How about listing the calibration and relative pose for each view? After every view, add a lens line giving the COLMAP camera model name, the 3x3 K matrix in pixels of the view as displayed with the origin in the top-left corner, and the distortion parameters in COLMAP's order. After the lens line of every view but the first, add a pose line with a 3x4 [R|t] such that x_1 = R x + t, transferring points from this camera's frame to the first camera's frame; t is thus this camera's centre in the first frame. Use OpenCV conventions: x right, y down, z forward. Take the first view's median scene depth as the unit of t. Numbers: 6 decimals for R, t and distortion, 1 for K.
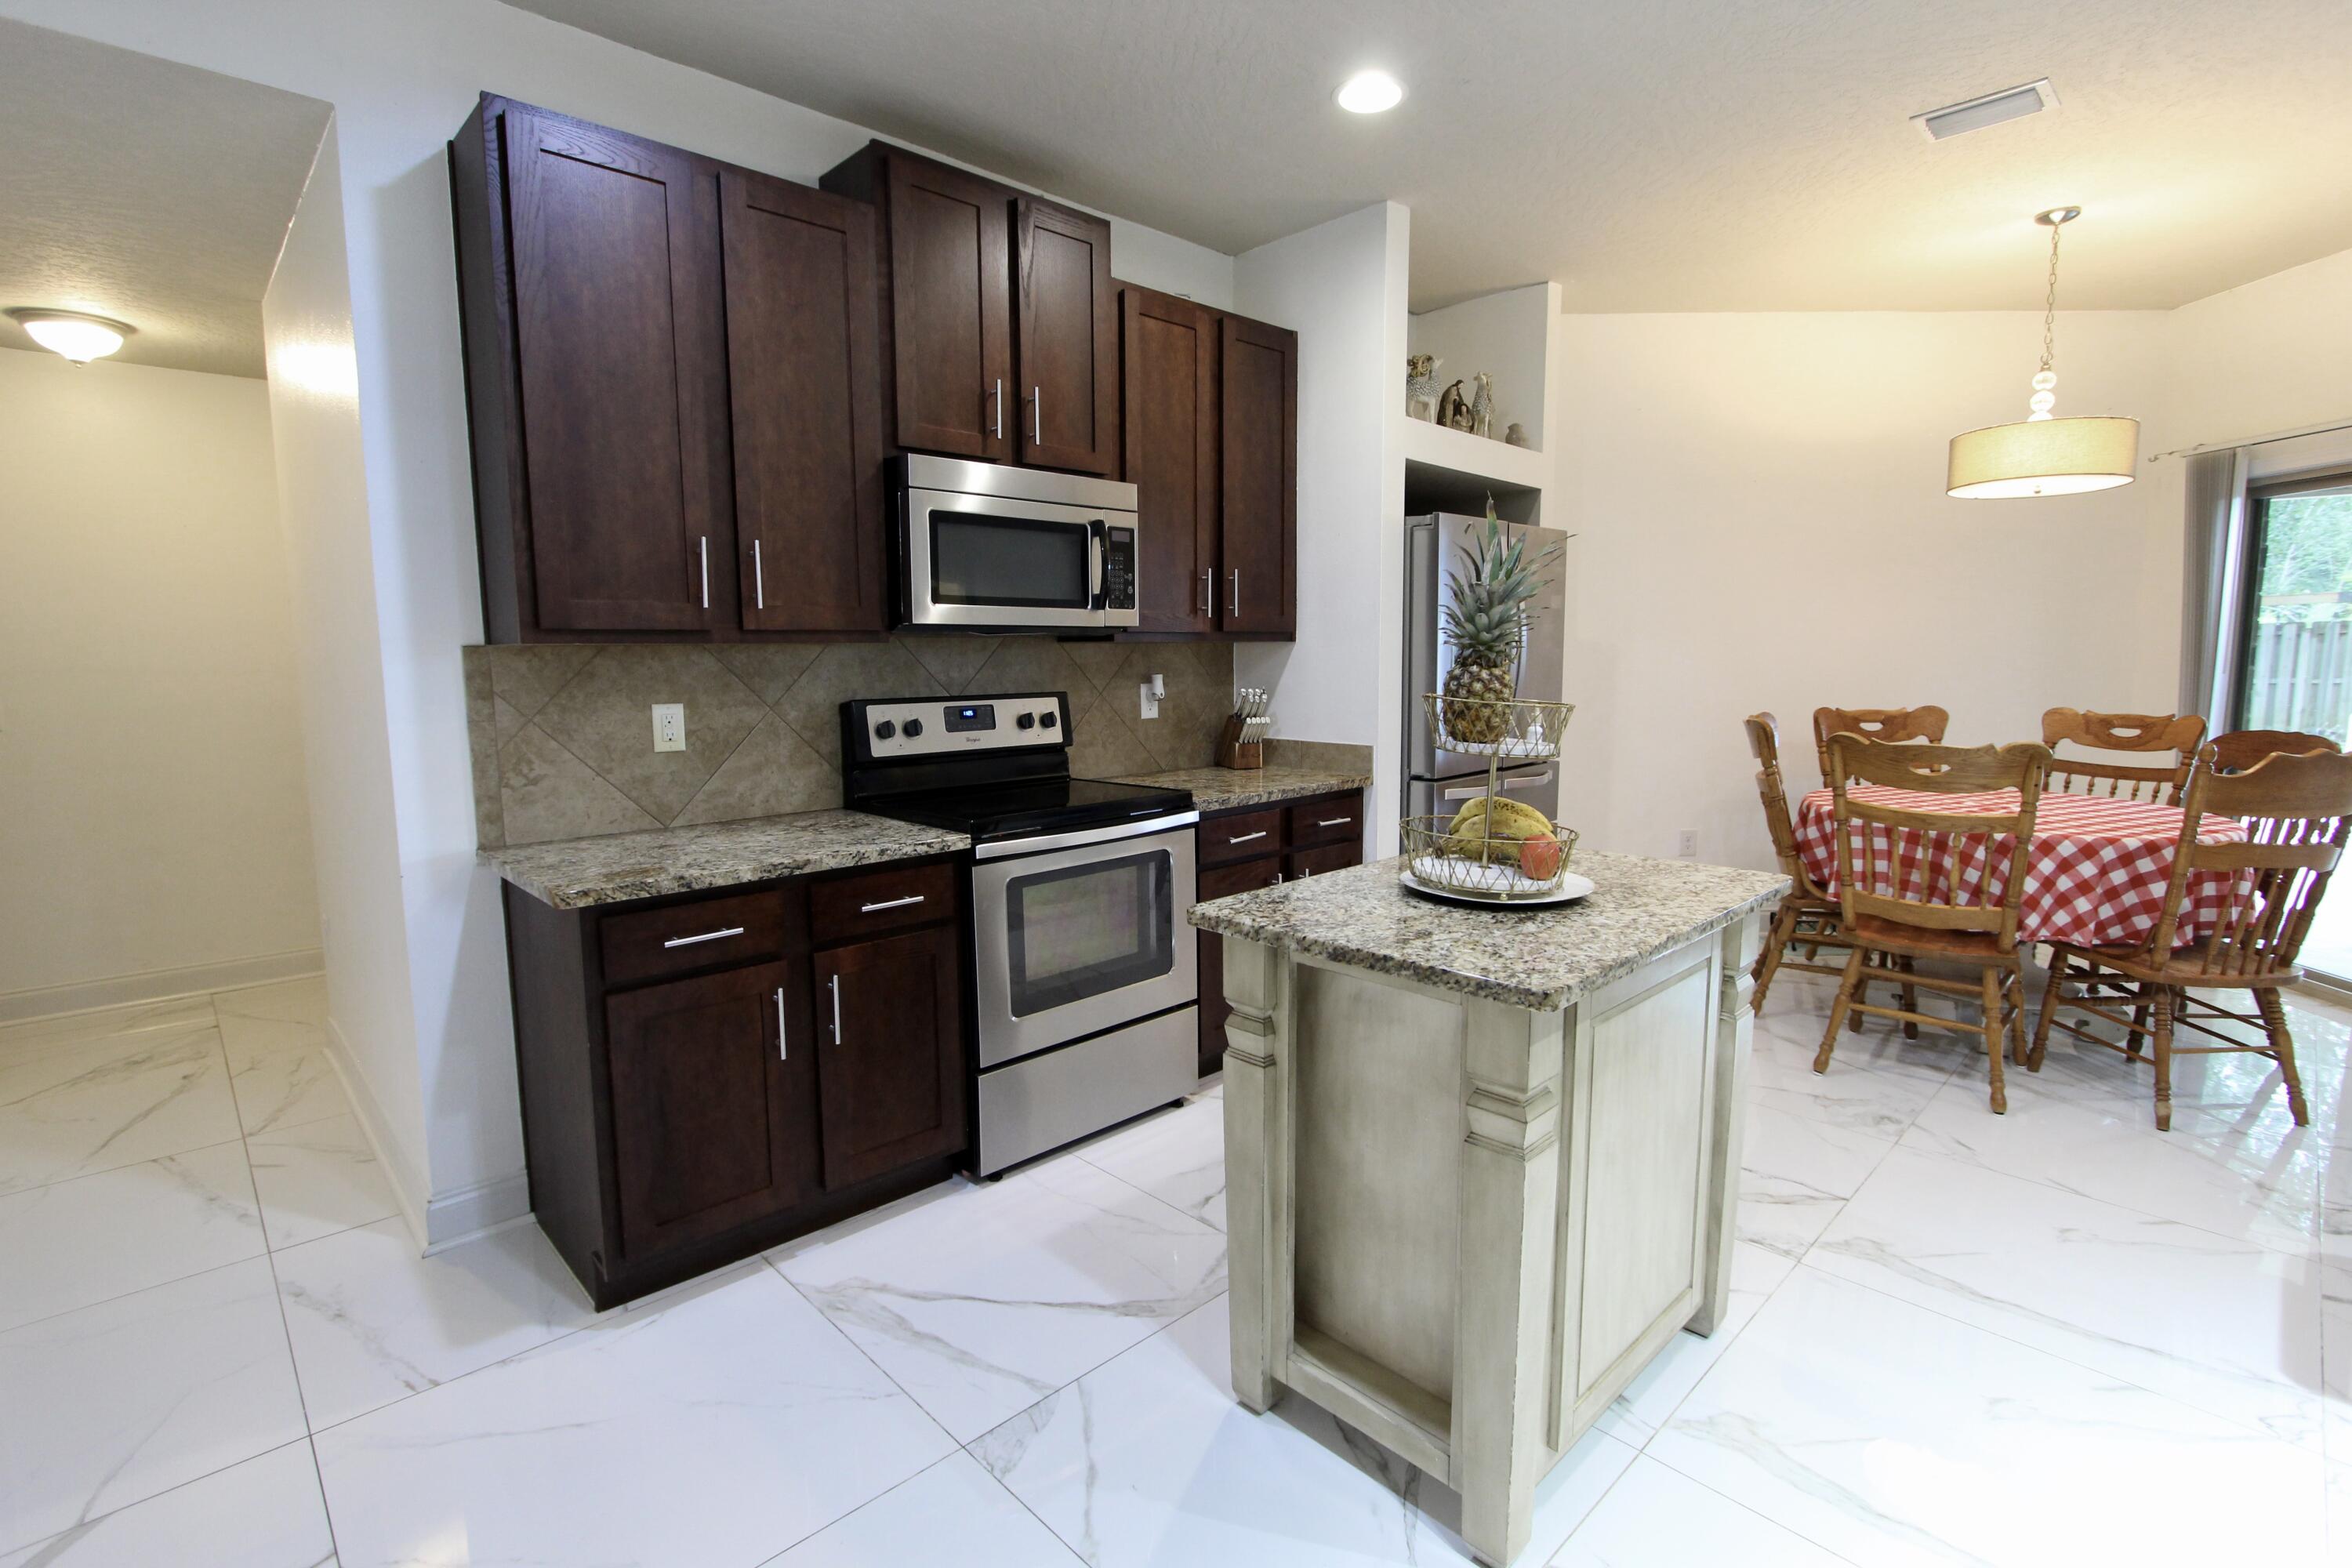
lens RADIAL K [[1089.0, 0, 1177.4], [0, 1089.0, 779.4], [0, 0, 1]] dist [-0.019705, 0.003991]
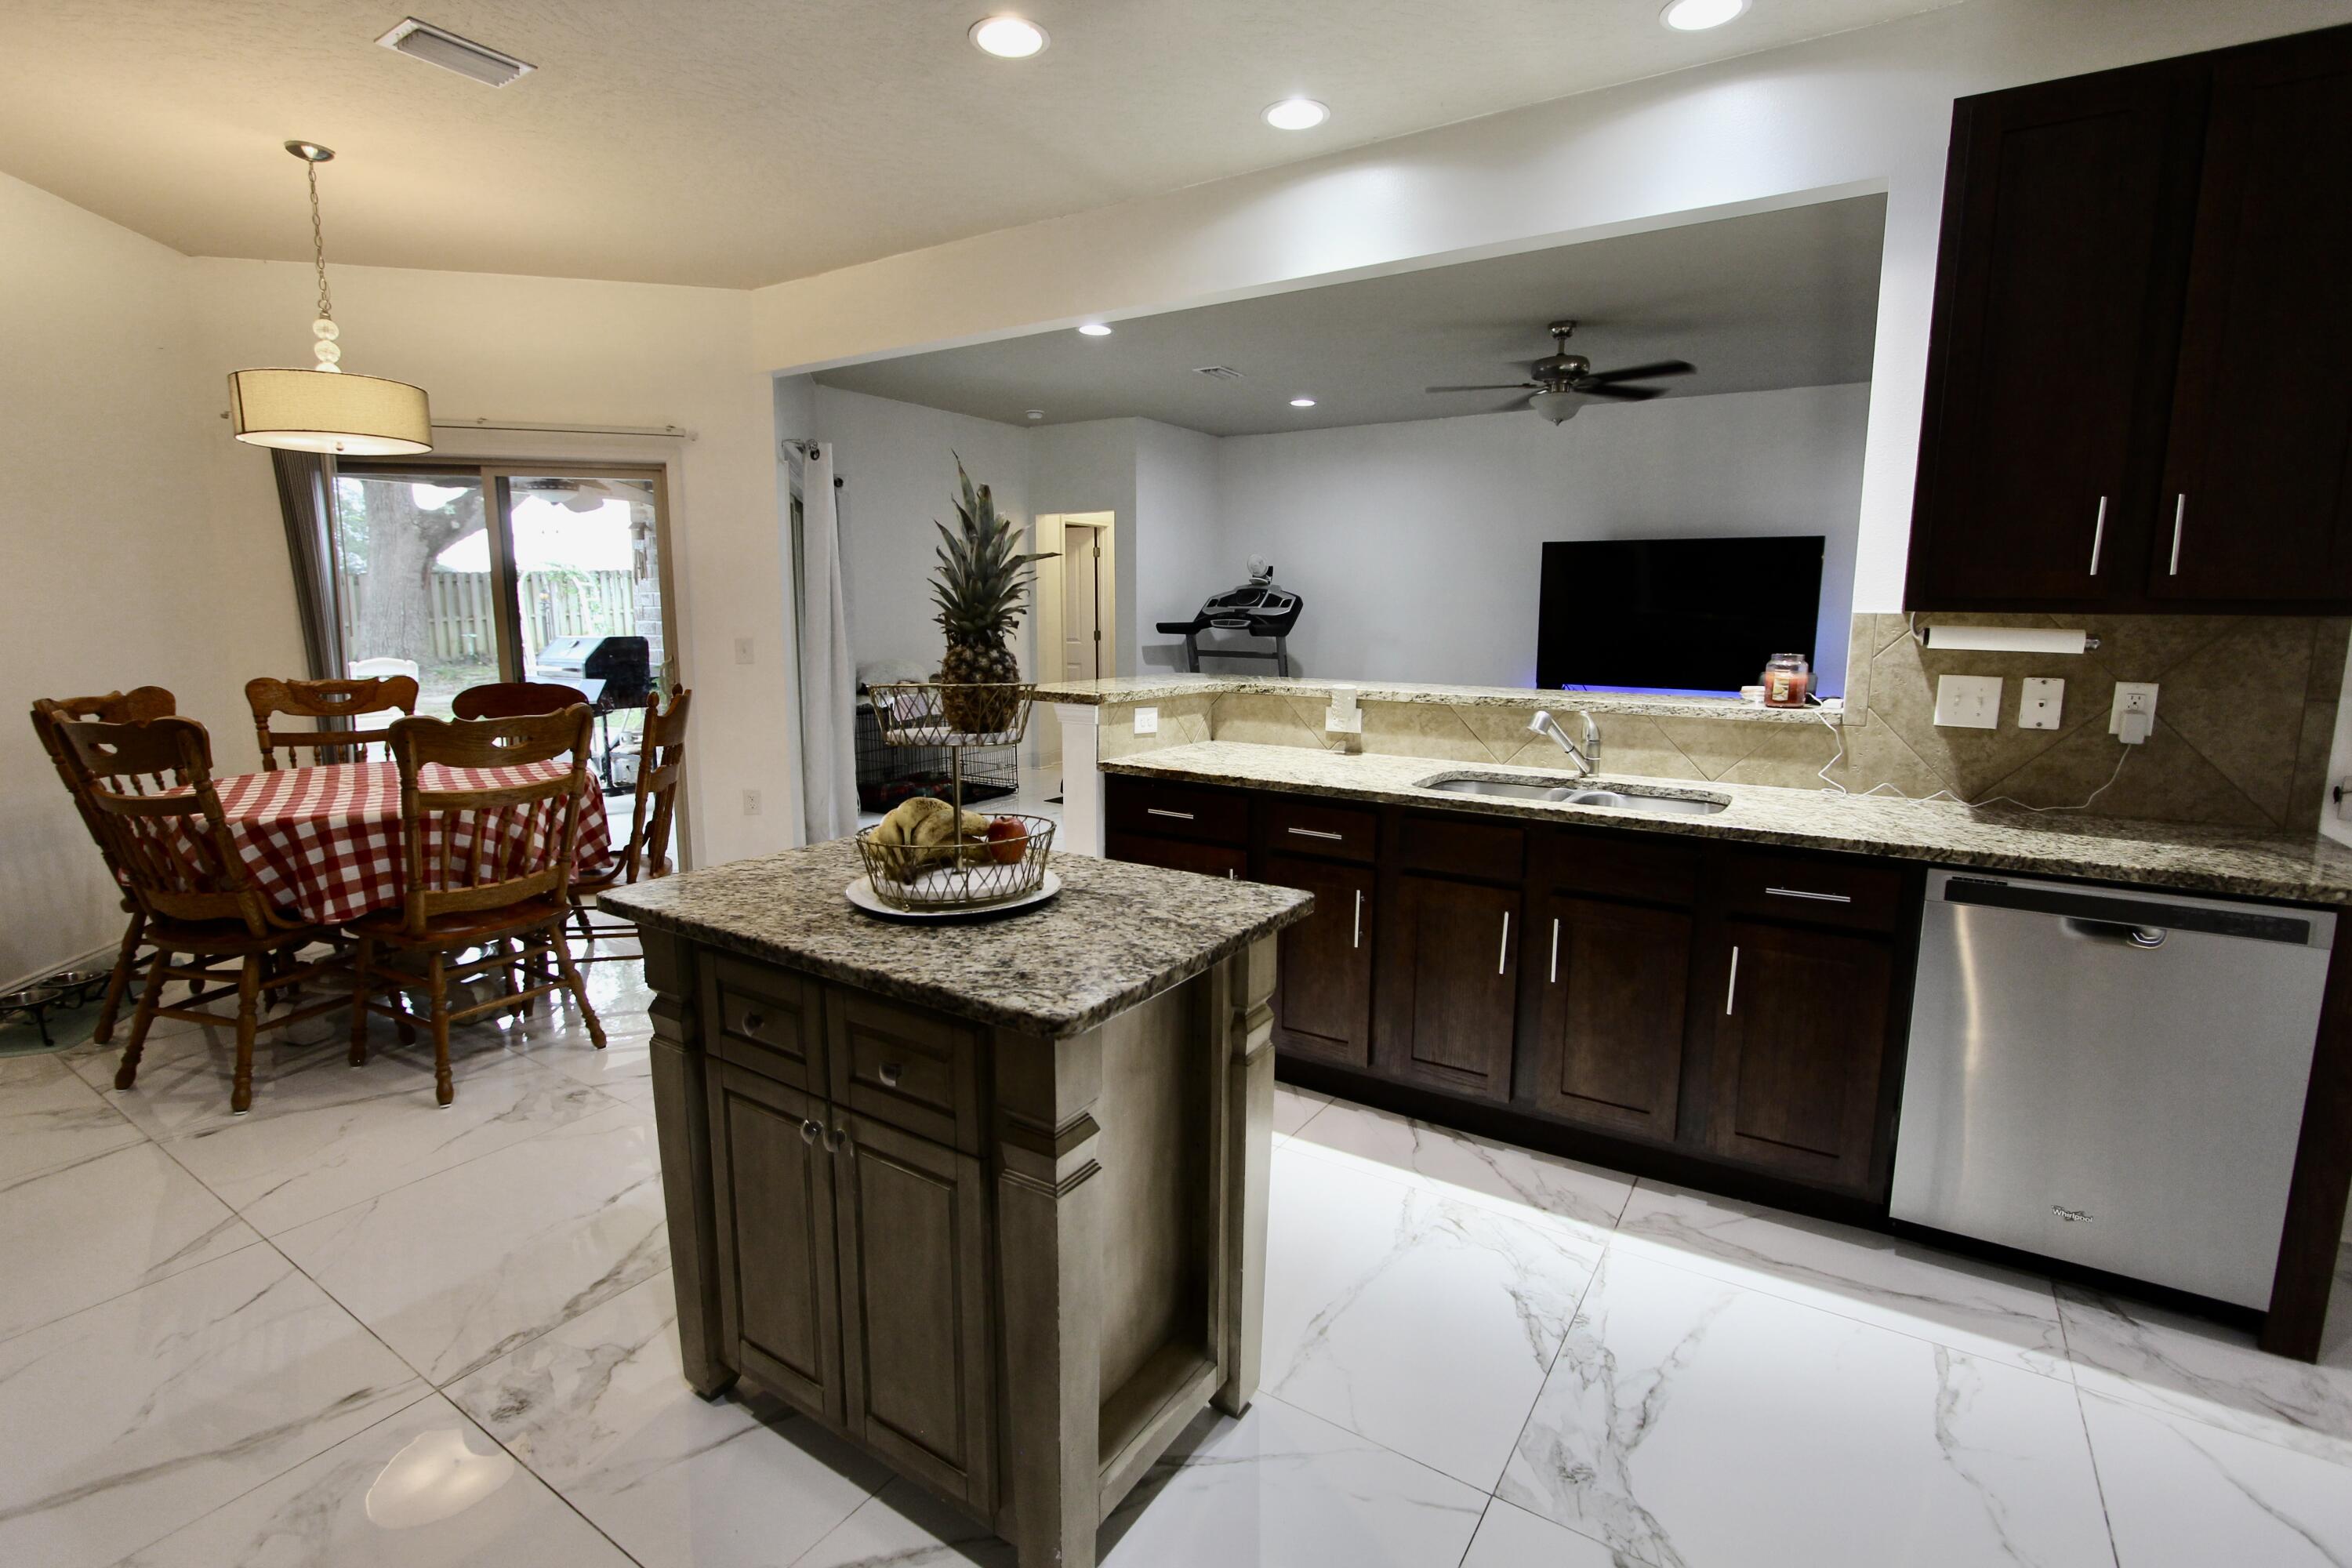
lens RADIAL K [[1089.0, 0, 1183.7], [0, 1089.0, 770.0], [0, 0, 1]] dist [-0.019705, 0.003991]
pose [[-0.221746, -0.143192, 0.964533, -0.364419], [0.113273, 0.978680, 0.171334, -0.080321], [-0.968503, 0.147248, -0.200799, 0.594005]]
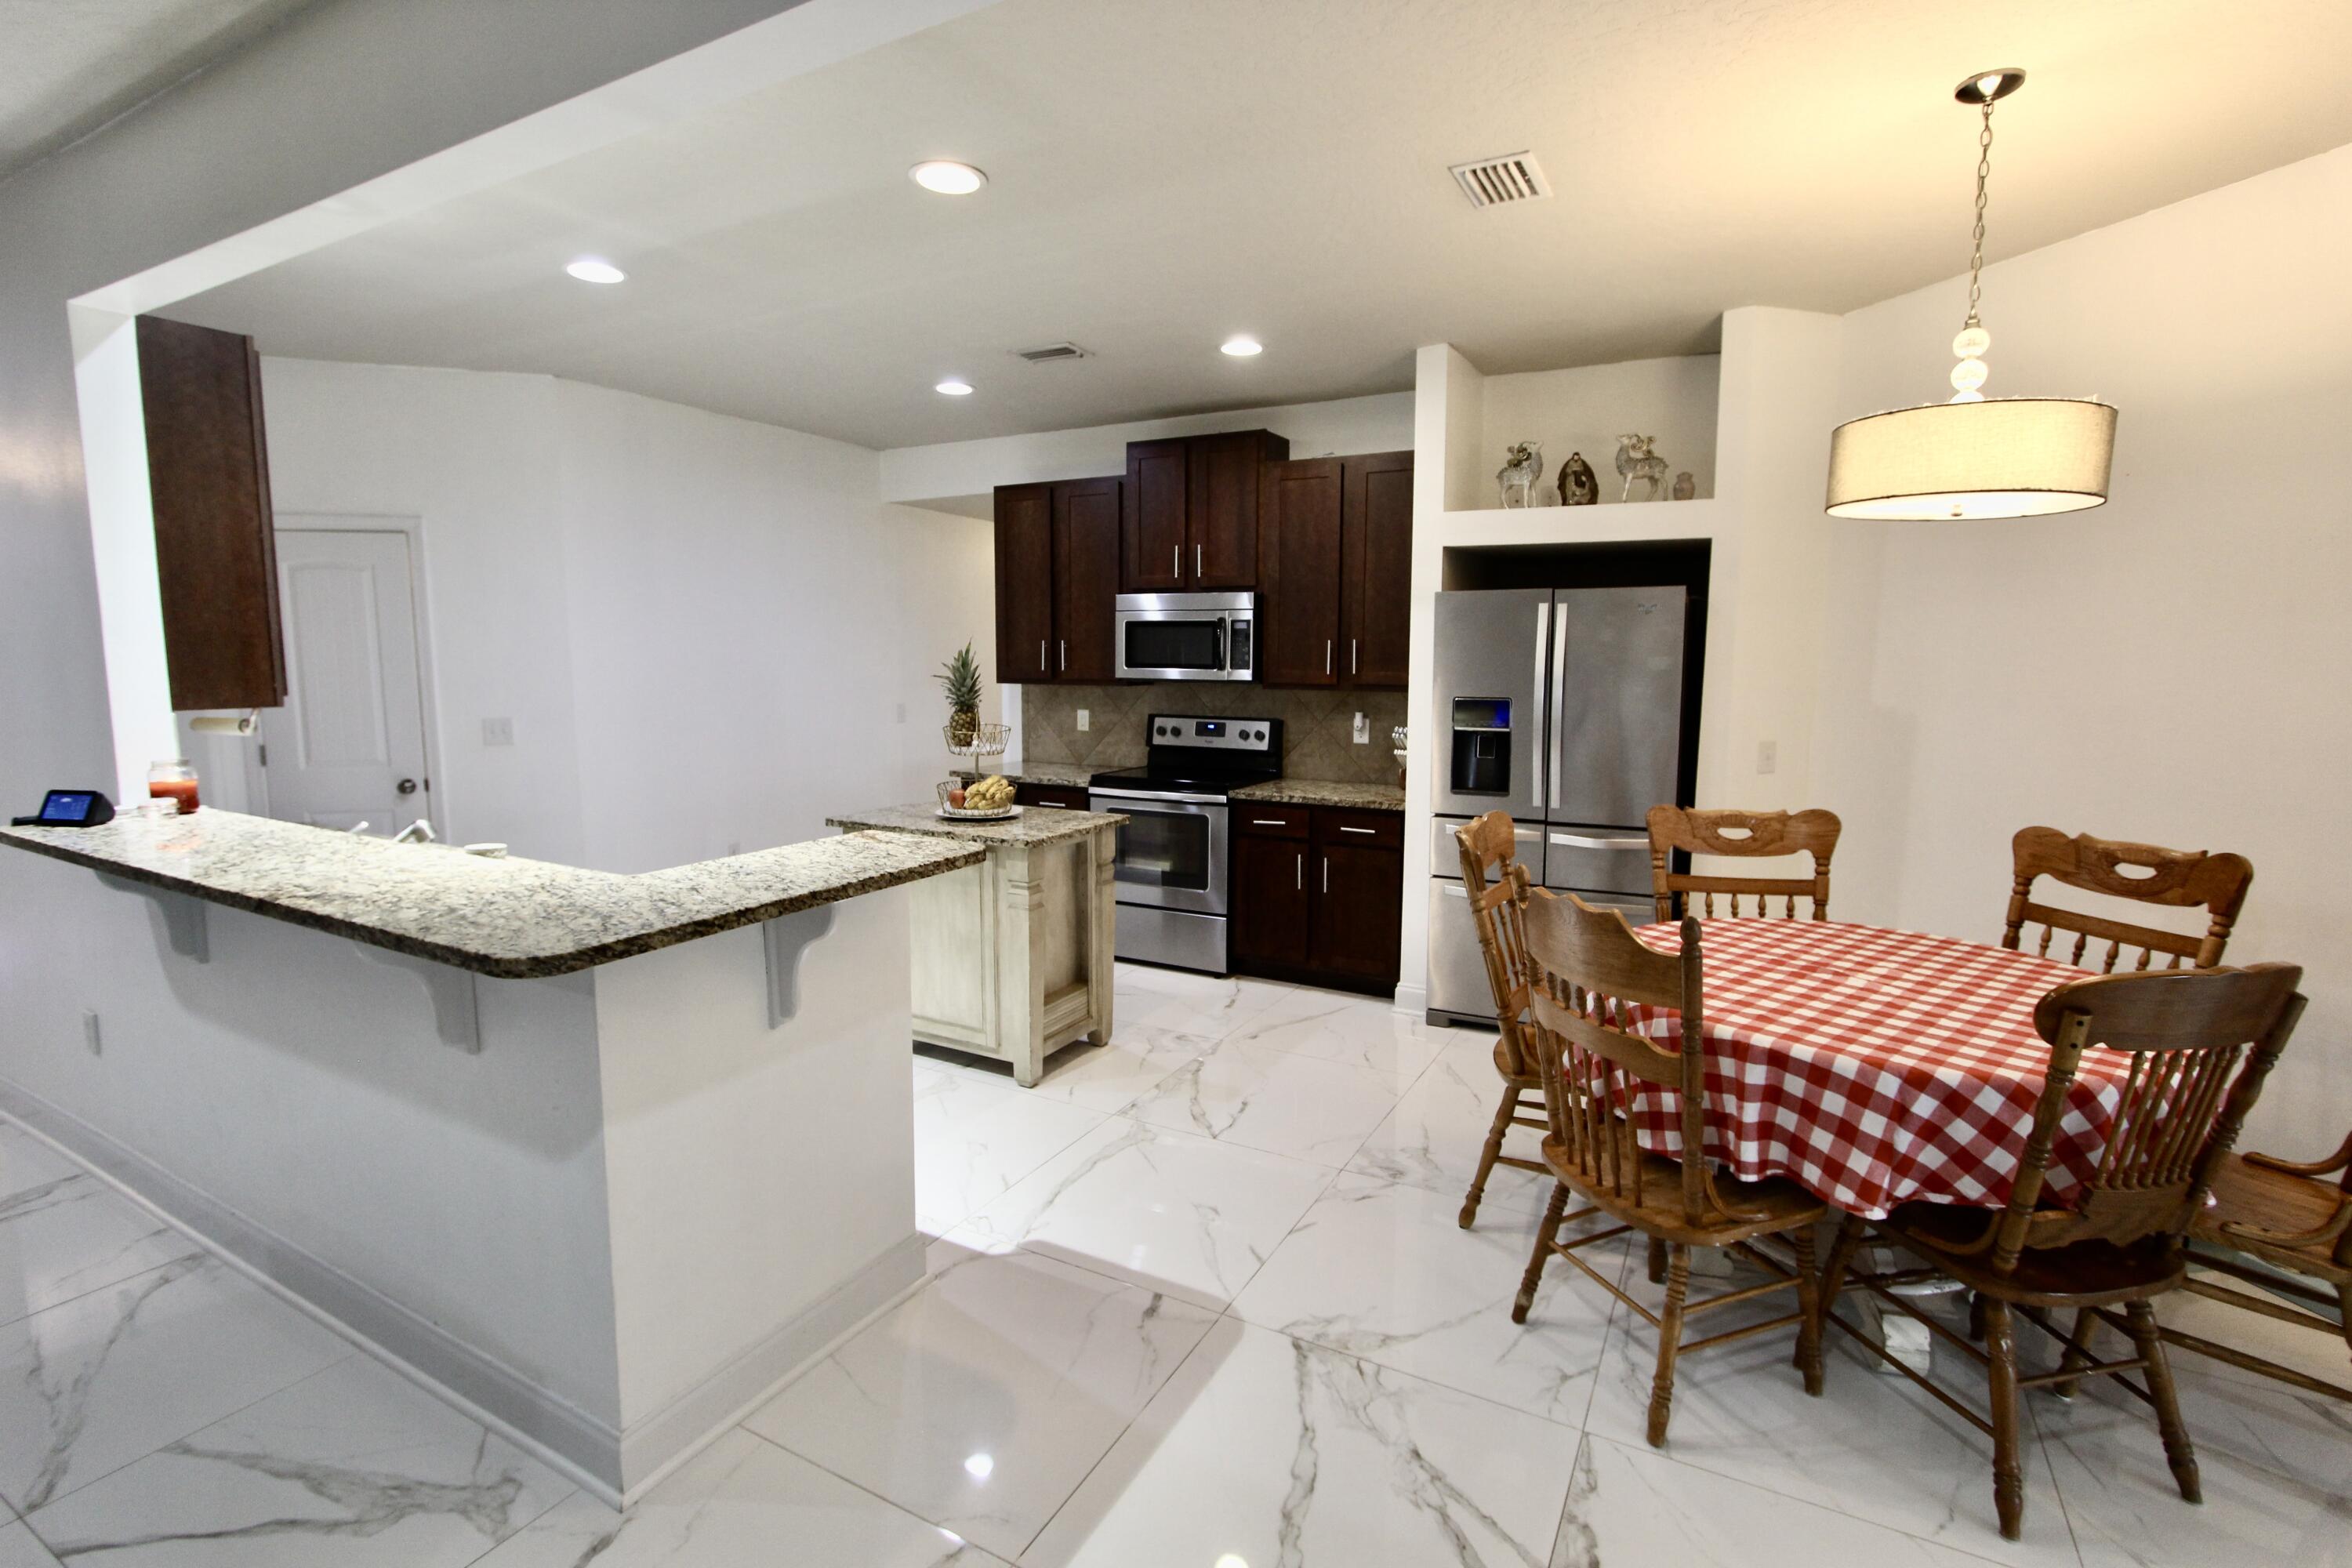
lens RADIAL K [[1089.0, 0, 1179.8], [0, 1089.0, 785.2], [0, 0, 1]] dist [-0.019705, 0.003991]
pose [[0.298014, 0.124040, -0.946468, 1.496396], [-0.122625, 0.988281, 0.090909, -0.123264], [0.946653, 0.088968, 0.309731, 0.425567]]
